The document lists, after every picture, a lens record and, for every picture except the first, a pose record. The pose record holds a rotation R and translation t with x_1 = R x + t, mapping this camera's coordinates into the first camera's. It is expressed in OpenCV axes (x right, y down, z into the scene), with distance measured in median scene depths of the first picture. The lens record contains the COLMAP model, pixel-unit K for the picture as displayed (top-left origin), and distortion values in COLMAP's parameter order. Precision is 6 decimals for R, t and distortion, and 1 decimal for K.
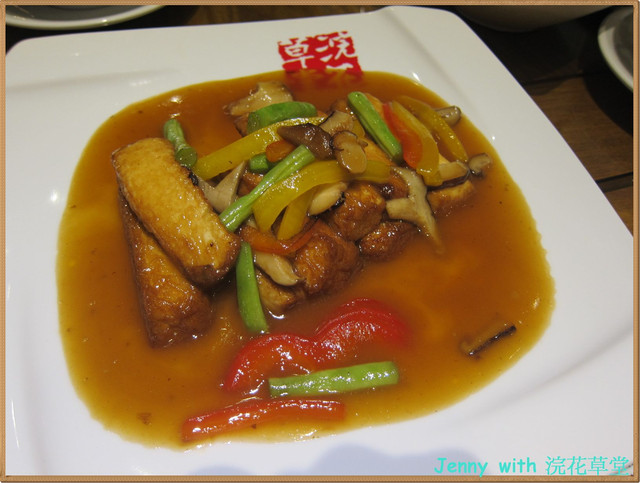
lens RADIAL K [[512.7, 0, 320.6], [0, 512.7, 248.3], [0, 0, 1]] dist [-0.061714, 0.005015]
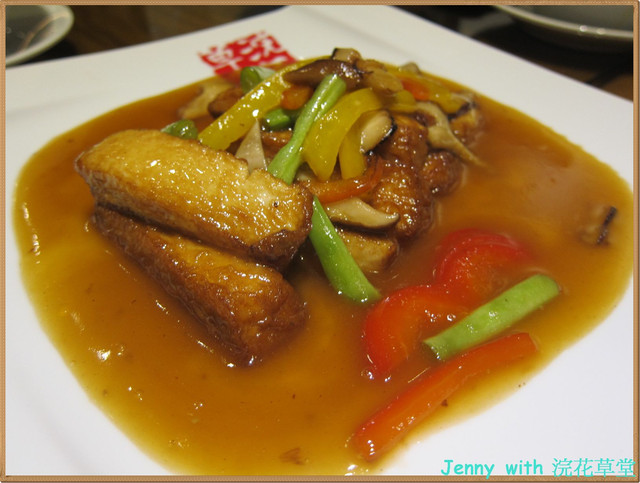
lens RADIAL K [[512.7, 0, 319.2], [0, 512.7, 236.2], [0, 0, 1]] dist [-0.061714, 0.005015]
pose [[0.914486, -0.287173, 0.285039, -0.349573], [0.340493, 0.926756, -0.158705, 0.159673], [-0.218586, 0.242187, 0.945286, 0.277264]]
